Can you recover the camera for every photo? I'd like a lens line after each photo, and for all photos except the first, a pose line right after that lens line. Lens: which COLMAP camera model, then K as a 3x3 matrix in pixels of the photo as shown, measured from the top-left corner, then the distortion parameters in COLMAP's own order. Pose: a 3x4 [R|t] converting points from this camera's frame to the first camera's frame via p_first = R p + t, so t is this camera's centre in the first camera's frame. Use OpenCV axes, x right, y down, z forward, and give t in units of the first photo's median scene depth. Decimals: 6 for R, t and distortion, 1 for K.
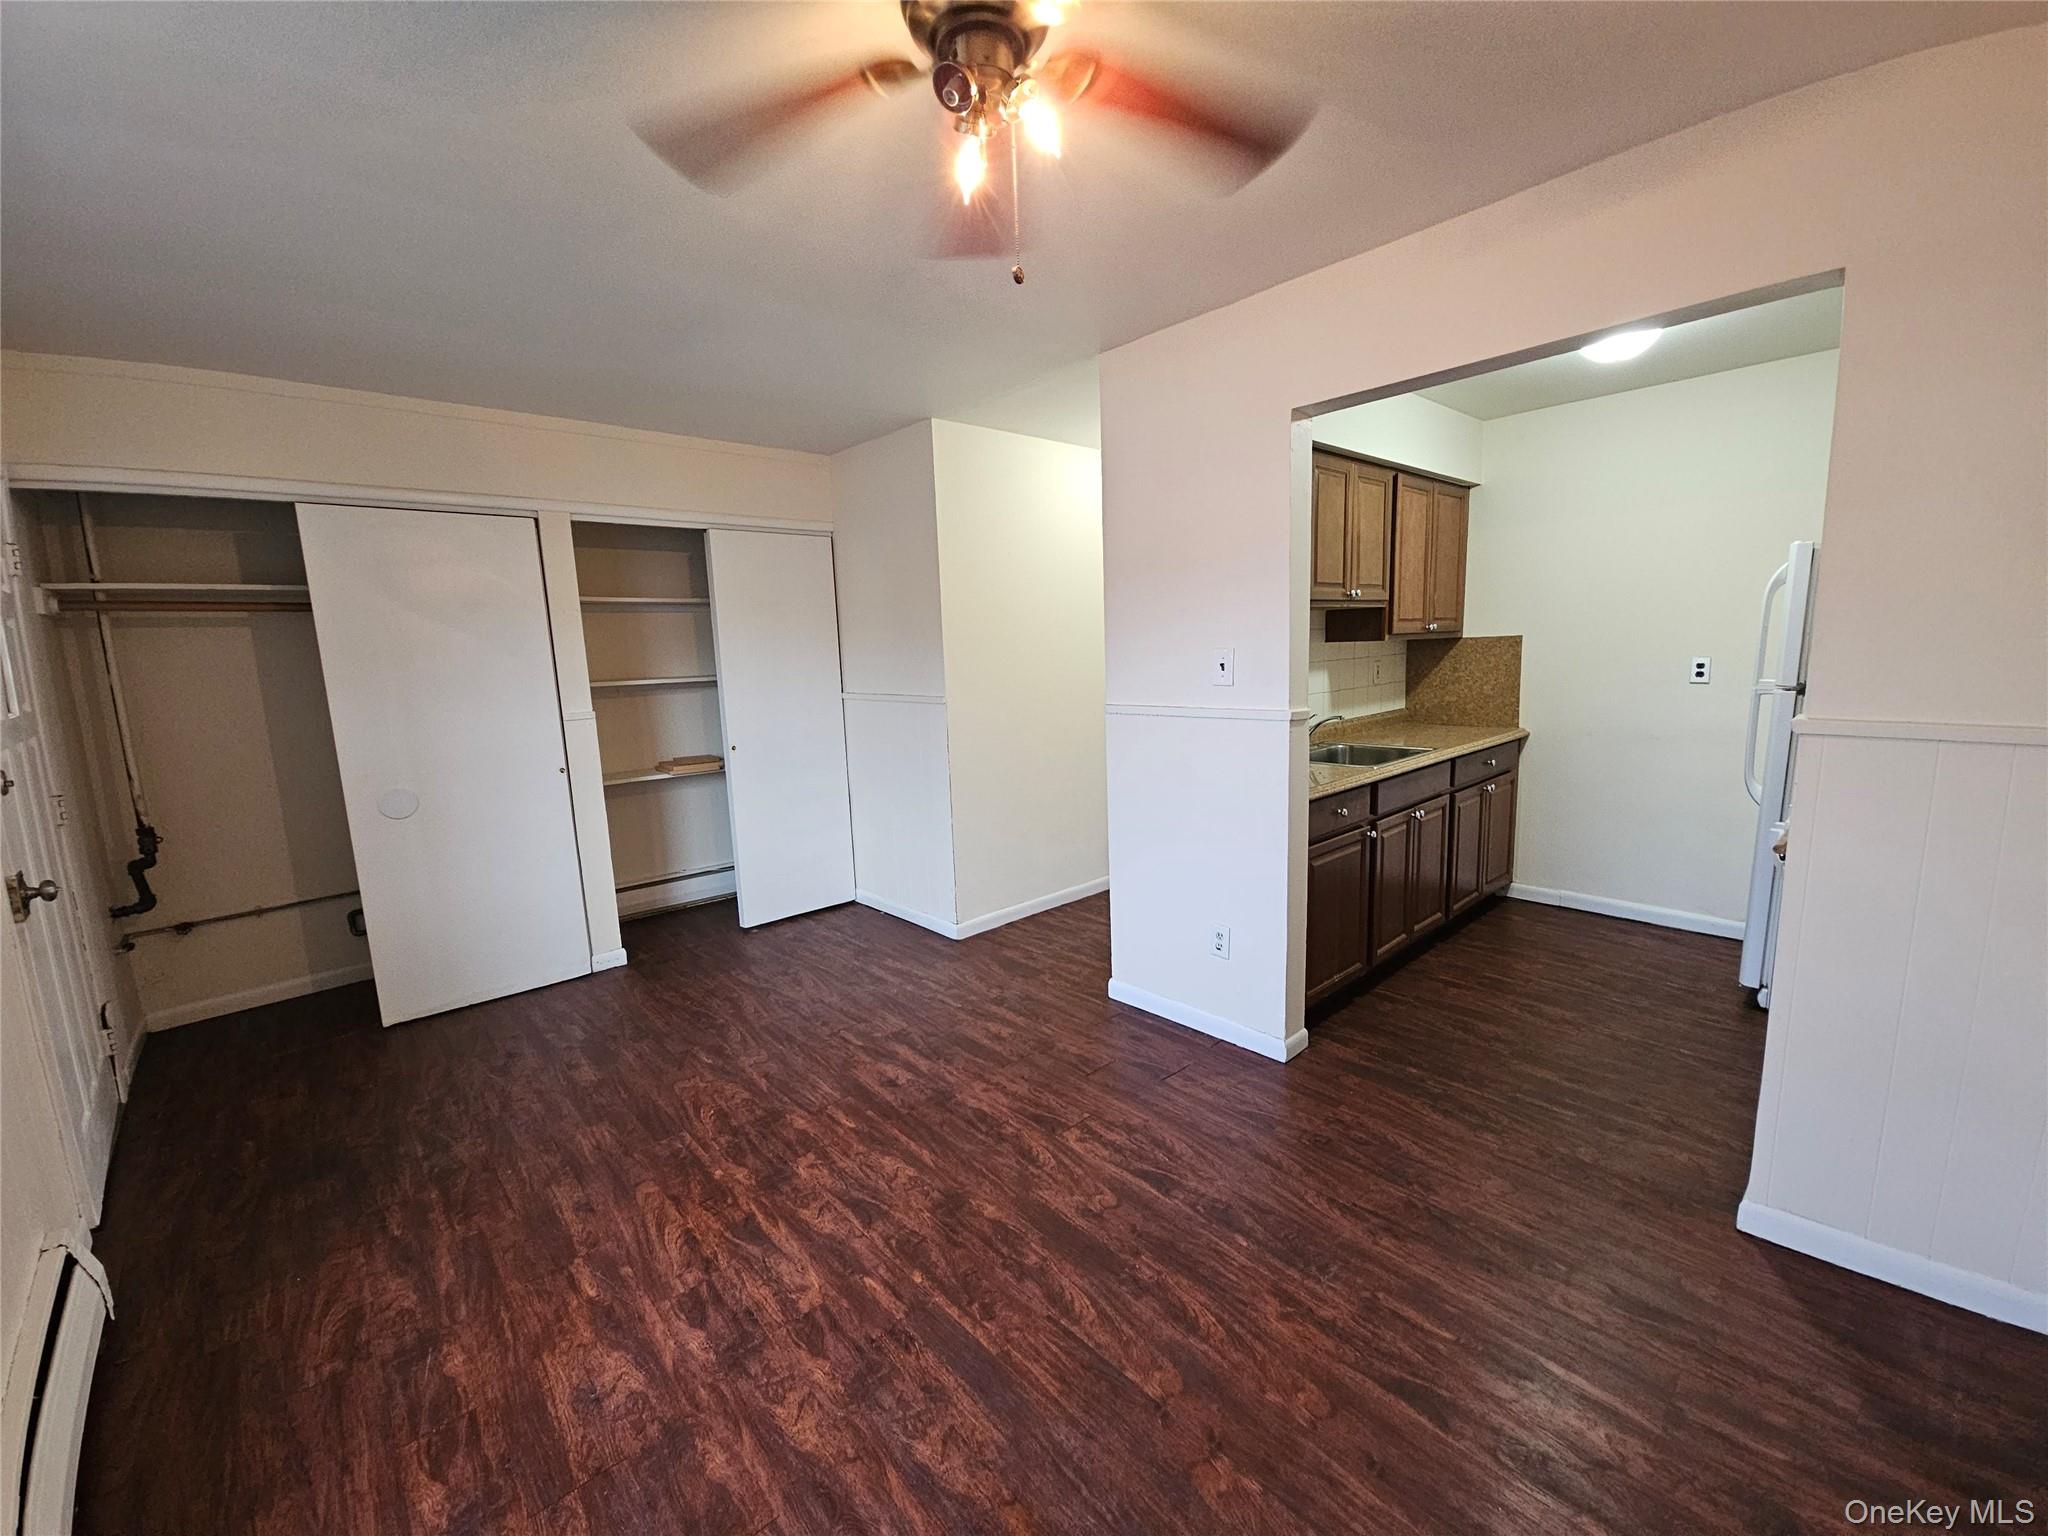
lens RADIAL K [[829.9, 0, 1030.5], [0, 829.9, 776.1], [0, 0, 1]] dist [0.002626, -0.003937]
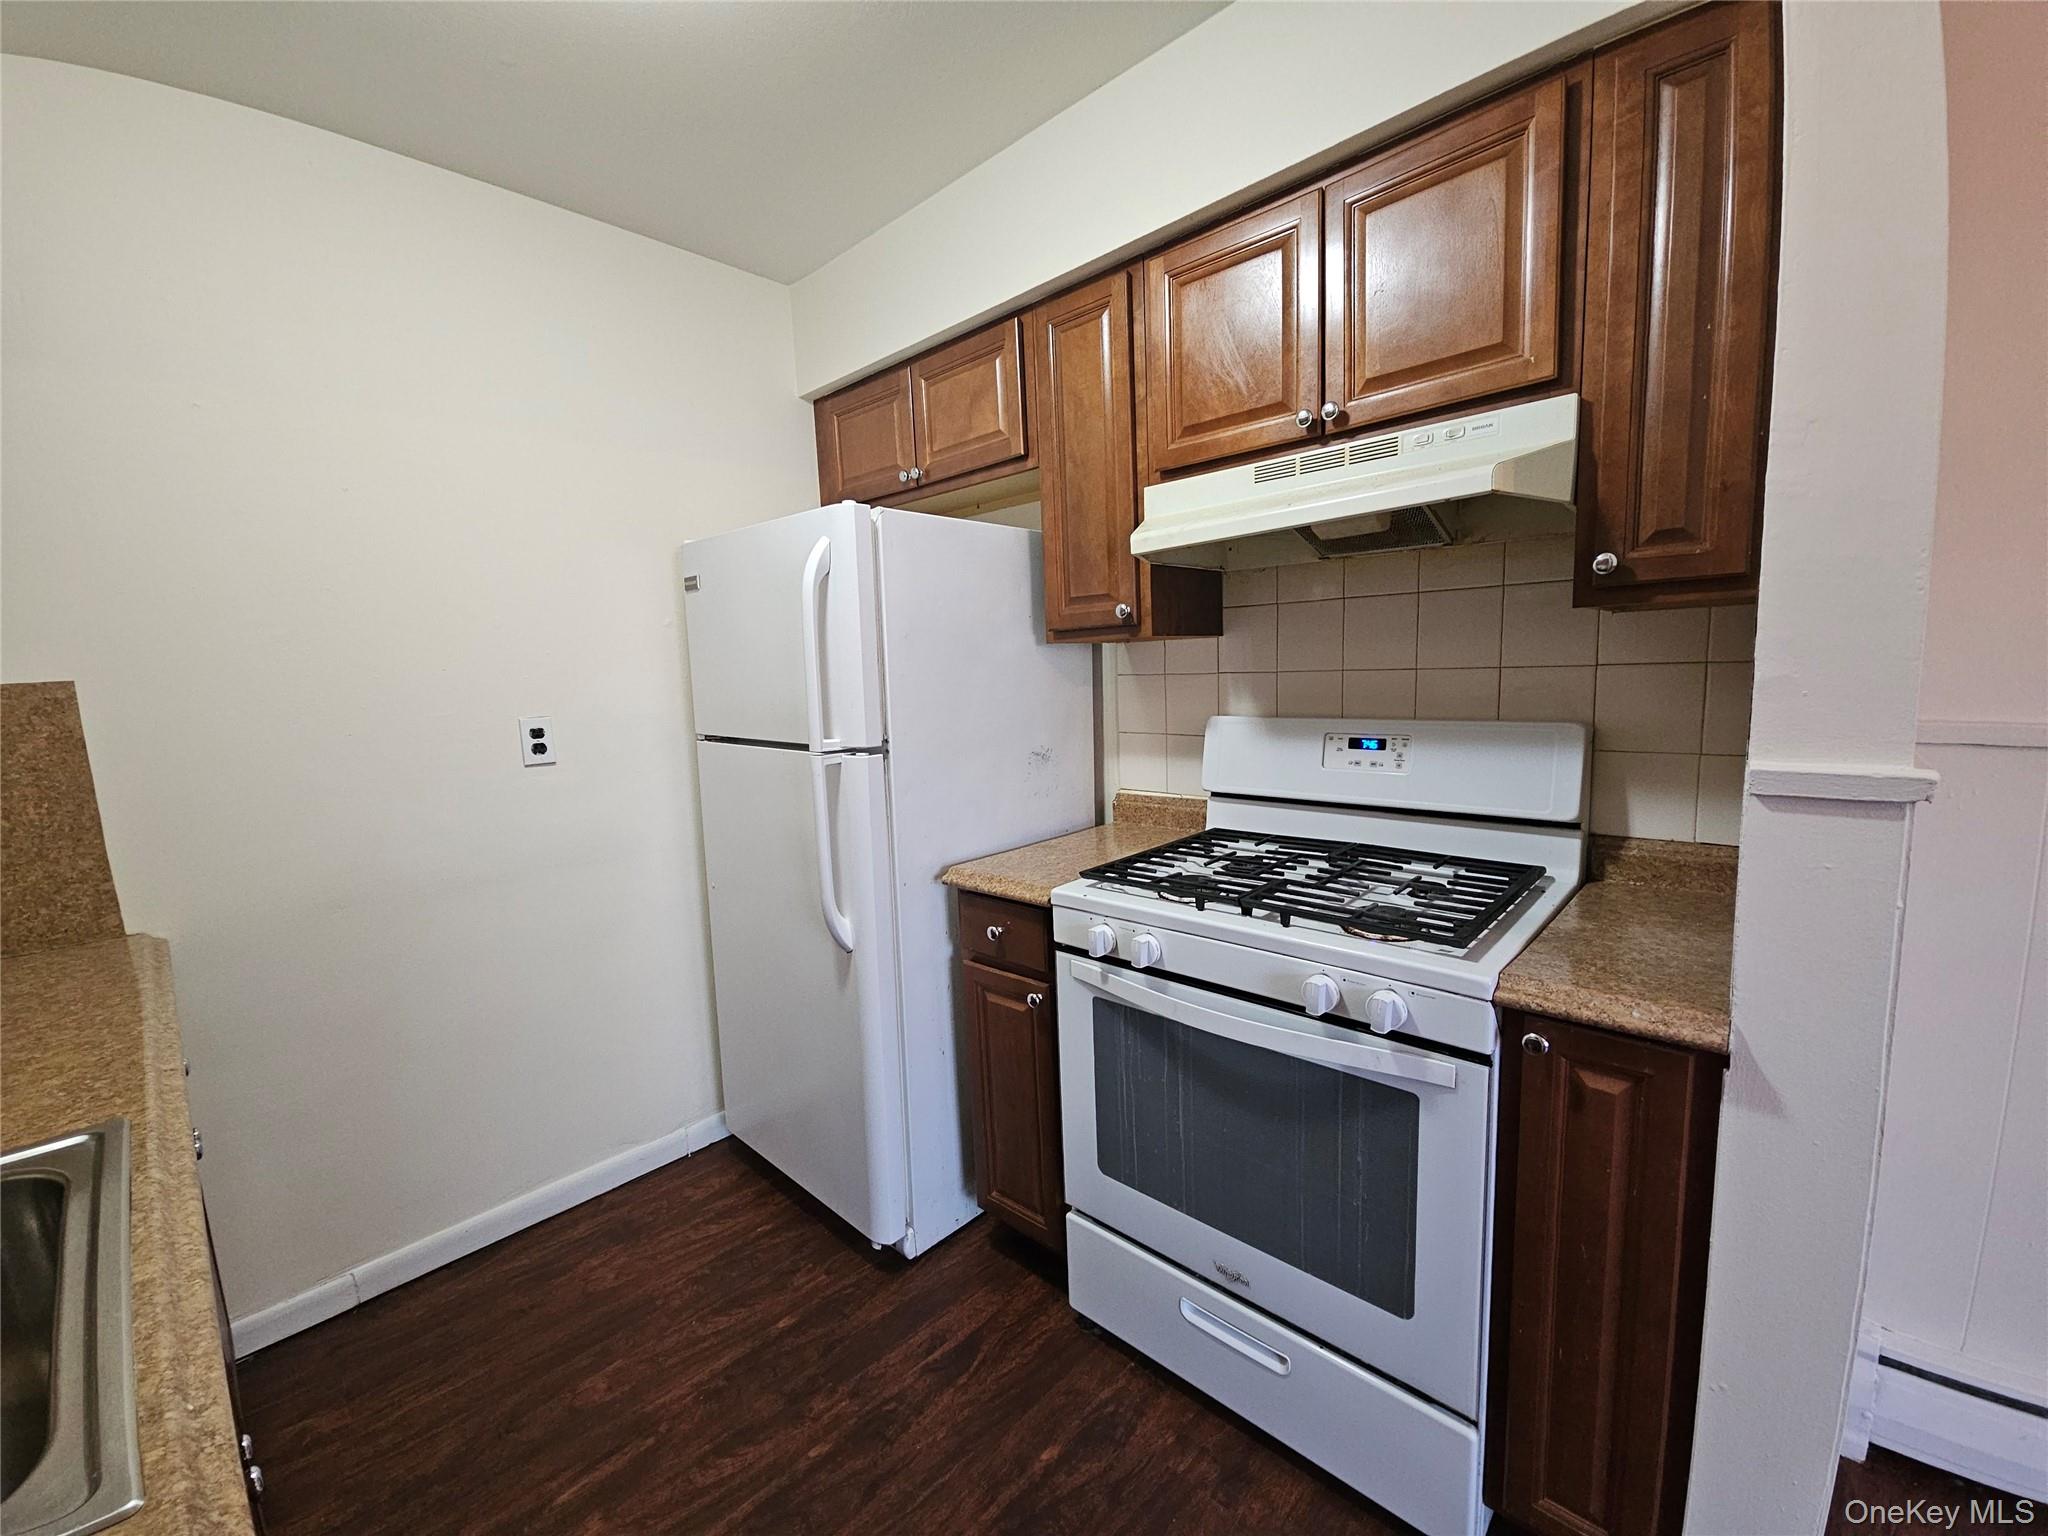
lens RADIAL K [[829.9, 0, 1032.4], [0, 829.9, 772.9], [0, 0, 1]] dist [0.002626, -0.003937]
pose [[-0.076300, -0.094713, 0.992576, 0.284903], [0.197431, 0.974333, 0.108148, -0.120583], [-0.977343, 0.204217, -0.055642, 0.847009]]
